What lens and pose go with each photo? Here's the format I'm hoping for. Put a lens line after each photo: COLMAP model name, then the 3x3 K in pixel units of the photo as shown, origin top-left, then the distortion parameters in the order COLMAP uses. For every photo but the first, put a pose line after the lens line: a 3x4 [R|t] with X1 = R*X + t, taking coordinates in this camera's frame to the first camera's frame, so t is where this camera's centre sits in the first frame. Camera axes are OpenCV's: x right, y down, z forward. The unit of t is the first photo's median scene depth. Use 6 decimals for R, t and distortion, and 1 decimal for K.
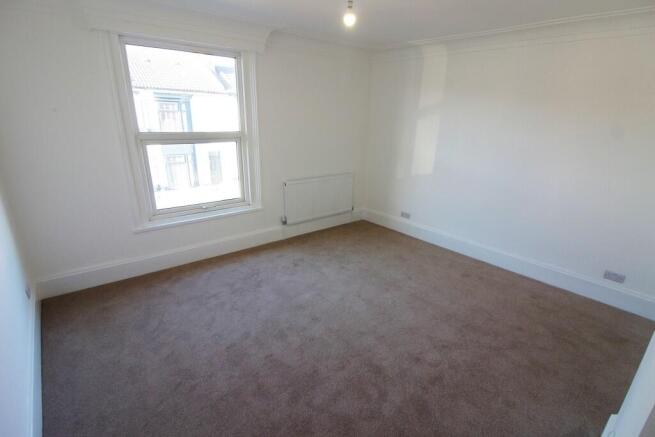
lens RADIAL K [[317.2, 0, 327.5], [0, 317.2, 218.5], [0, 0, 1]] dist [0.000798, 0.000176]
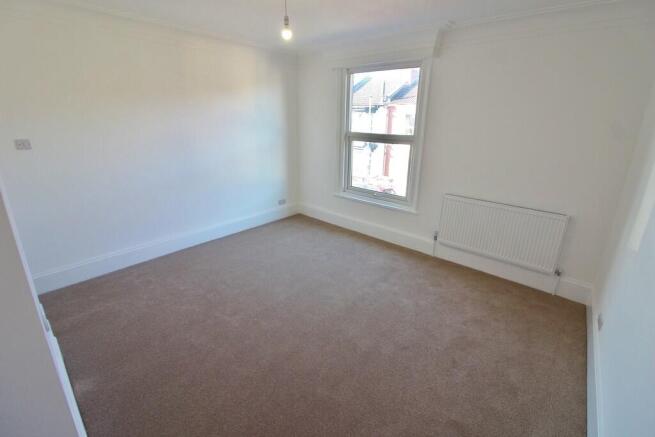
lens RADIAL K [[305.9, 0, 327.9], [0, 305.9, 215.1], [0, 0, 1]] dist [-0.003362, -0.000272]
pose [[0.143740, 0.277506, -0.949910, 0.728982], [-0.321519, 0.920901, 0.220379, -0.163201], [0.935930, 0.273737, 0.221594, 0.580481]]
